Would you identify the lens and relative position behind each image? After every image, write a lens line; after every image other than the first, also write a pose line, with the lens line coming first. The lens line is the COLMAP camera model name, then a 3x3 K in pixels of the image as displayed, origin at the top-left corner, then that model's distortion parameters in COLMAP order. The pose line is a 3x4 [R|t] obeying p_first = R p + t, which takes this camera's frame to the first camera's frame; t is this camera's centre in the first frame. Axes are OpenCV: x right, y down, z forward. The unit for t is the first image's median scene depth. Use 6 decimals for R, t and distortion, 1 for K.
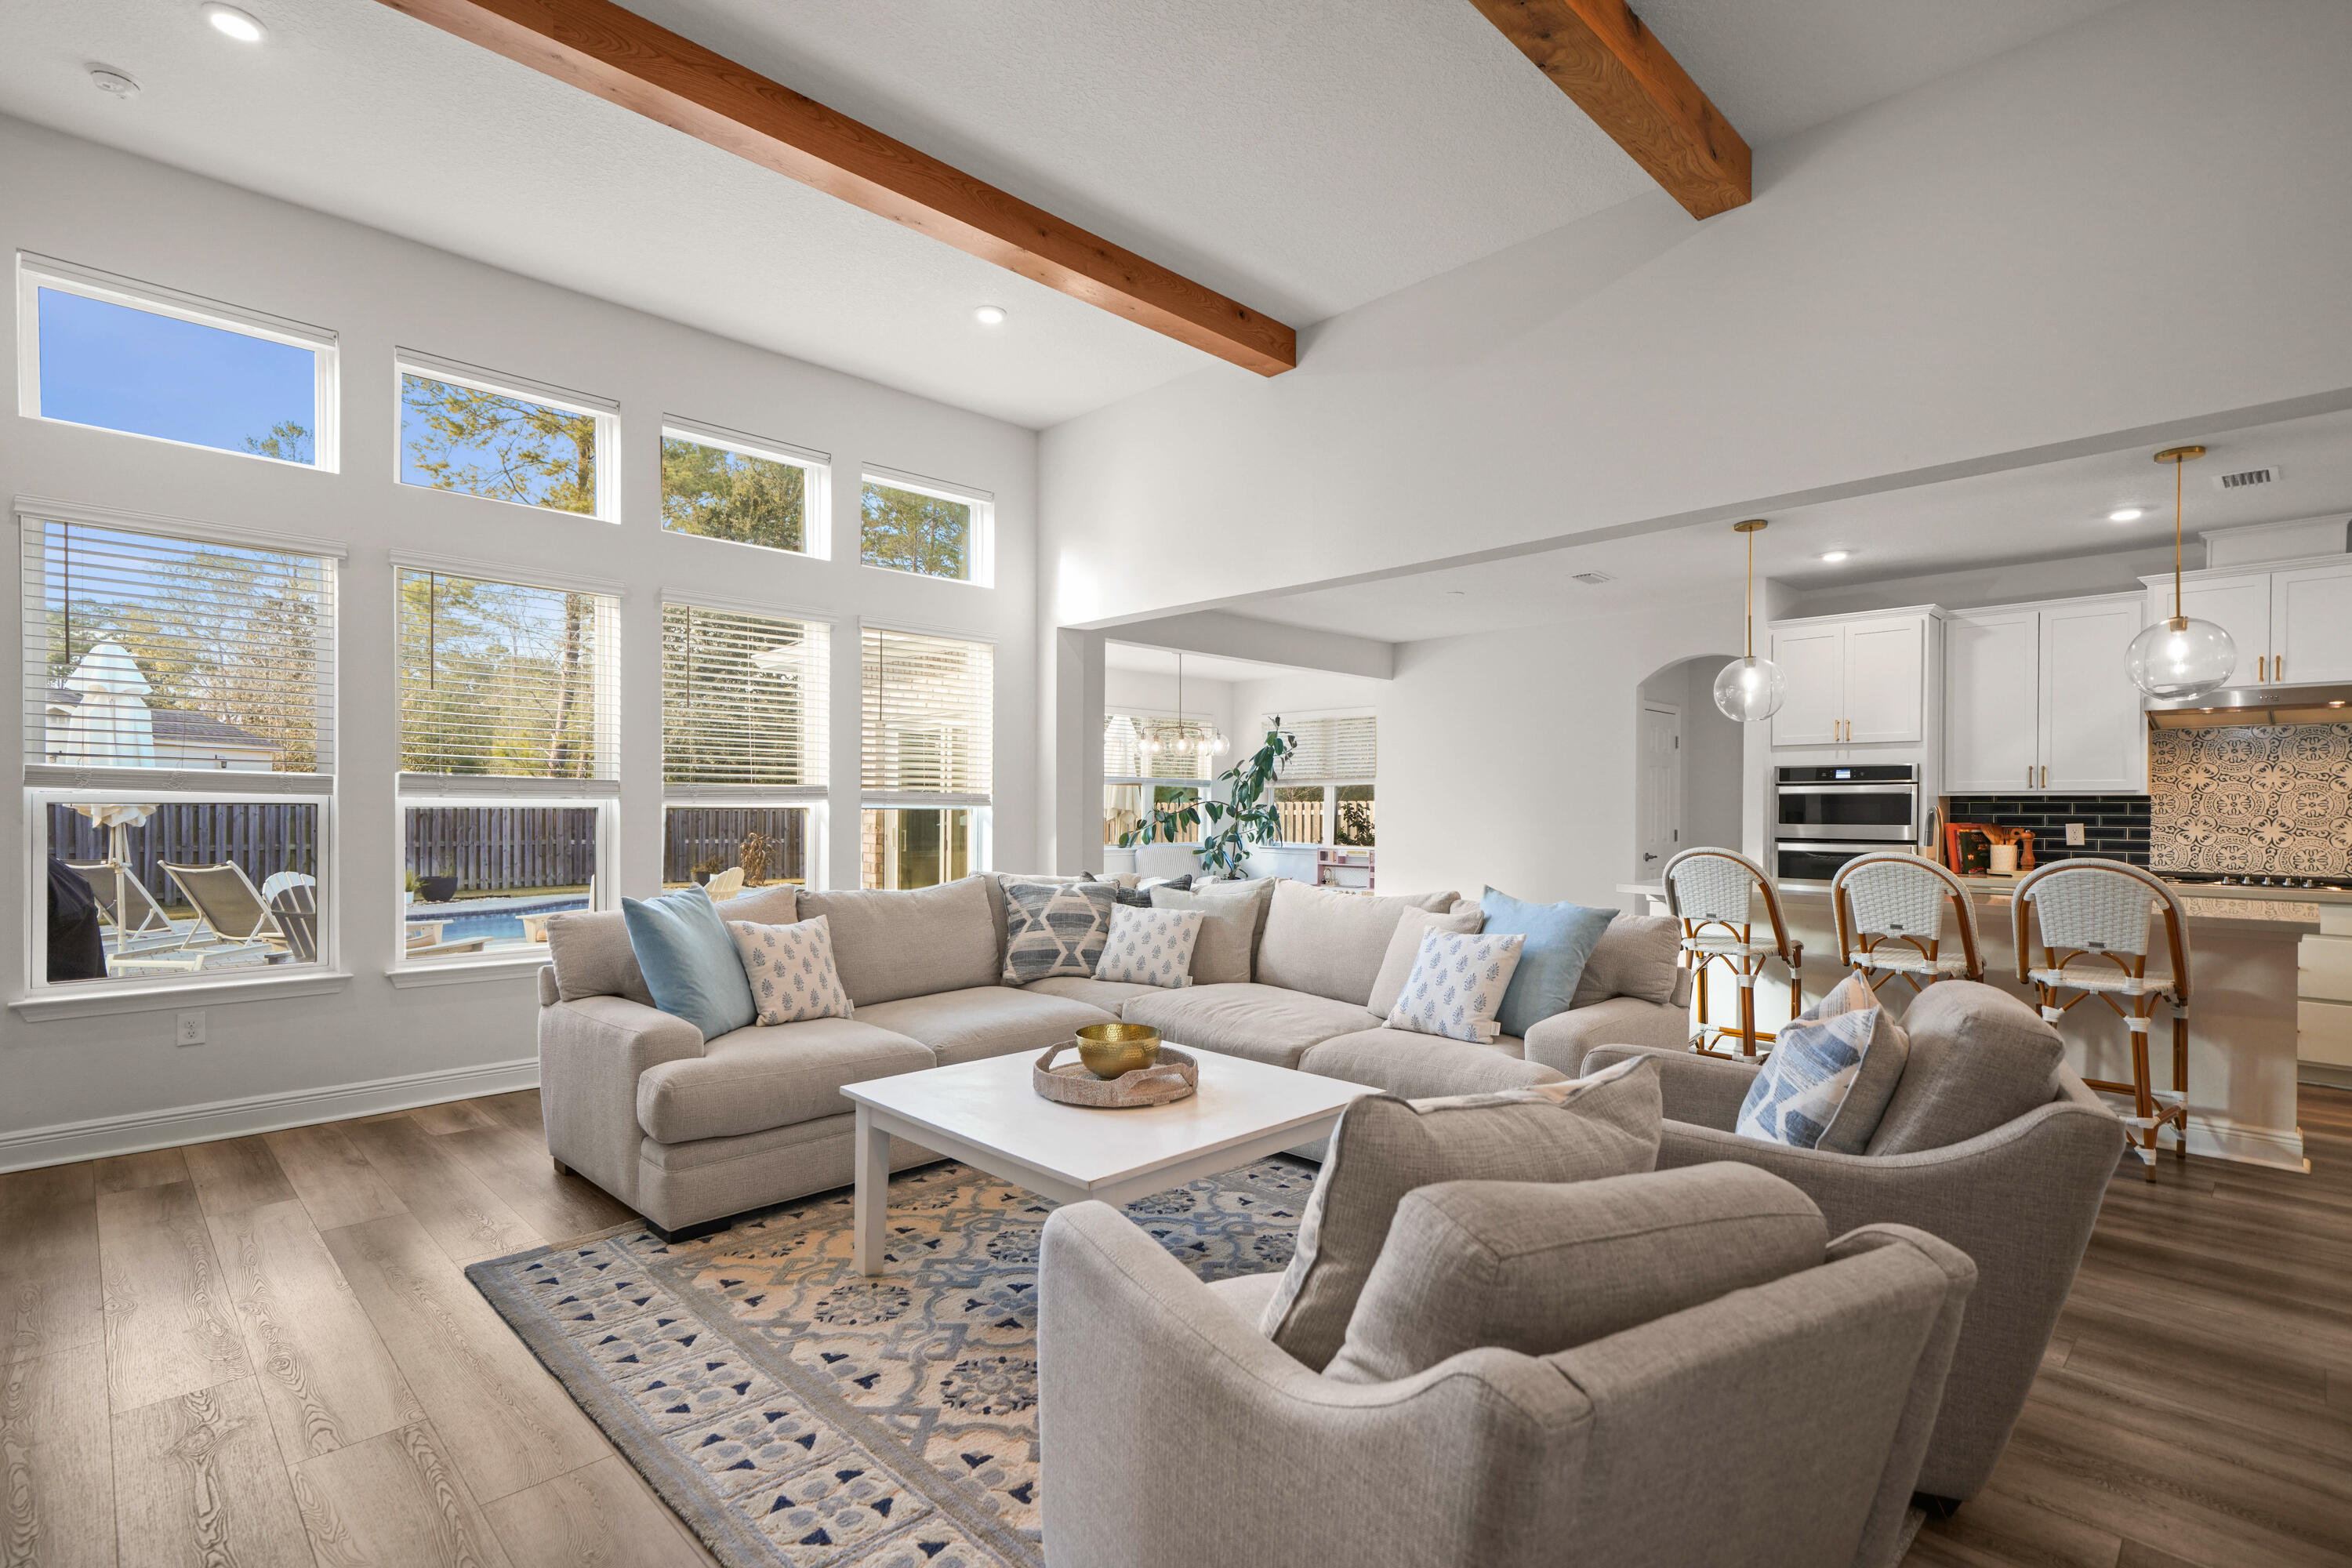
lens RADIAL K [[1102.3, 0, 1162.7], [0, 1102.3, 815.1], [0, 0, 1]] dist [0.011766, -0.000092]
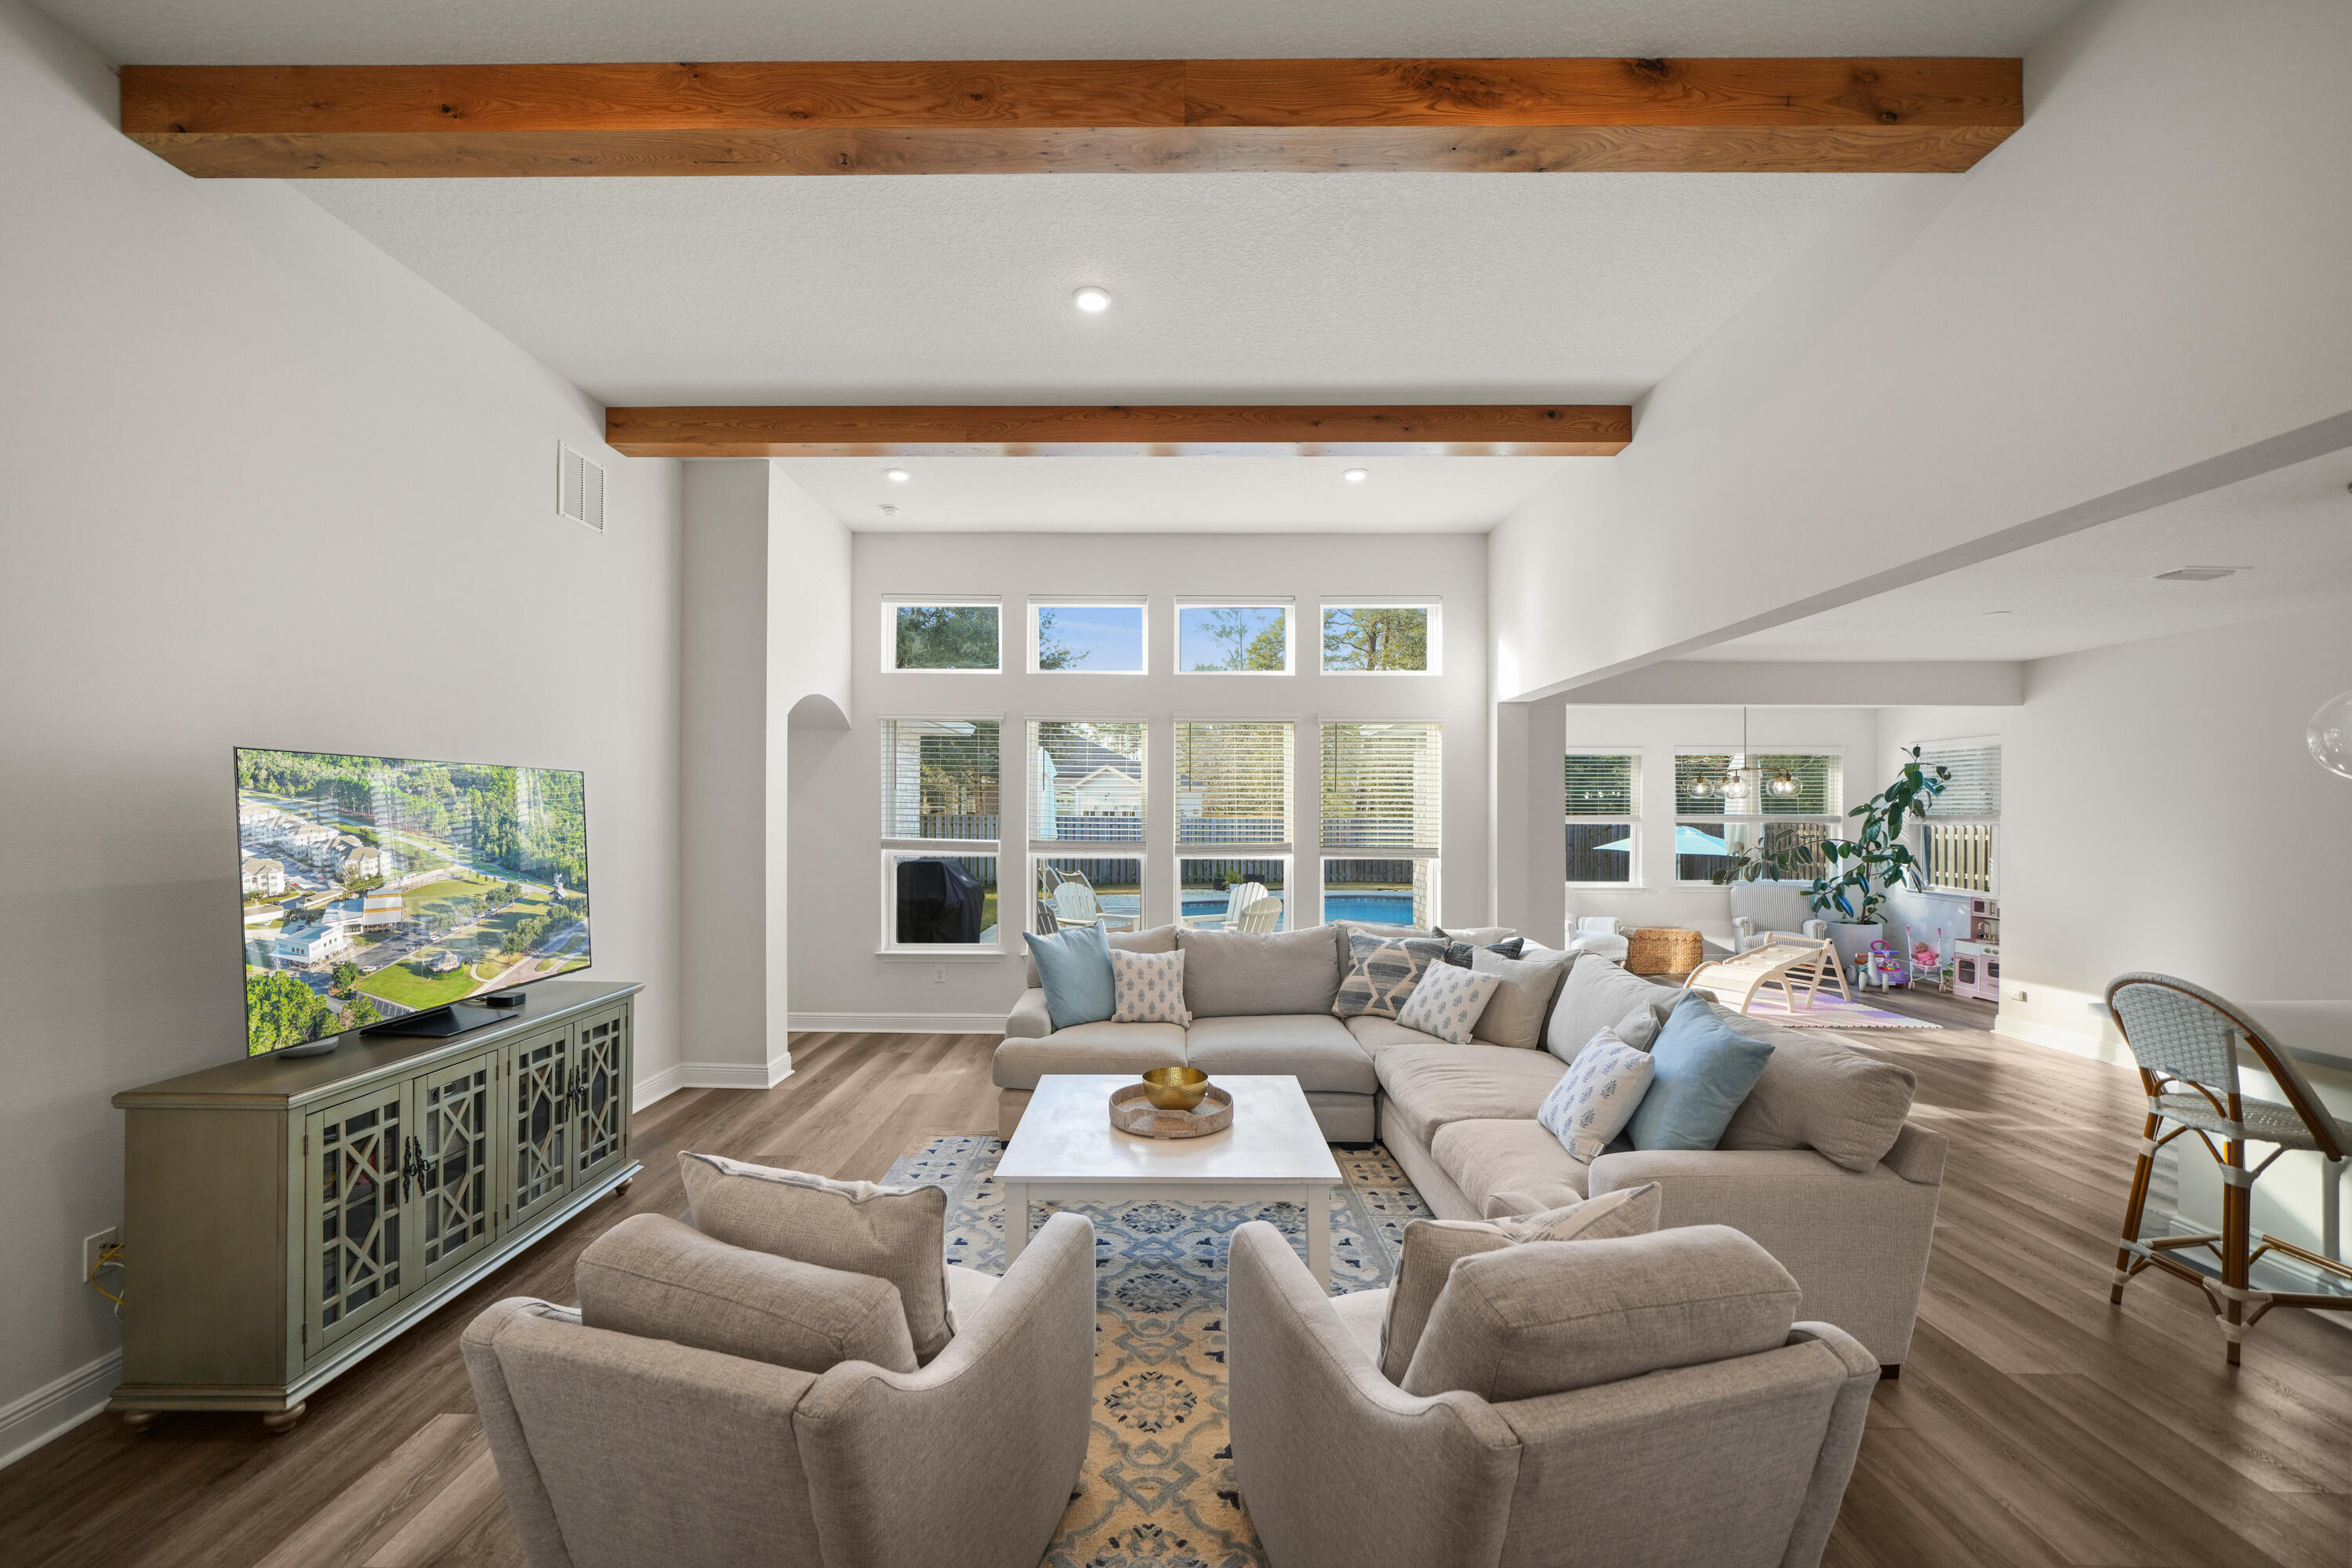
lens RADIAL K [[897.4, 0, 1164.2], [0, 897.4, 814.3], [0, 0, 1]] dist [-0.006784, -0.000085]
pose [[0.712409, -0.002116, -0.701761, 0.367093], [-0.003755, 0.999970, -0.006828, -0.056418], [0.701755, 0.007499, 0.712379, 0.118096]]
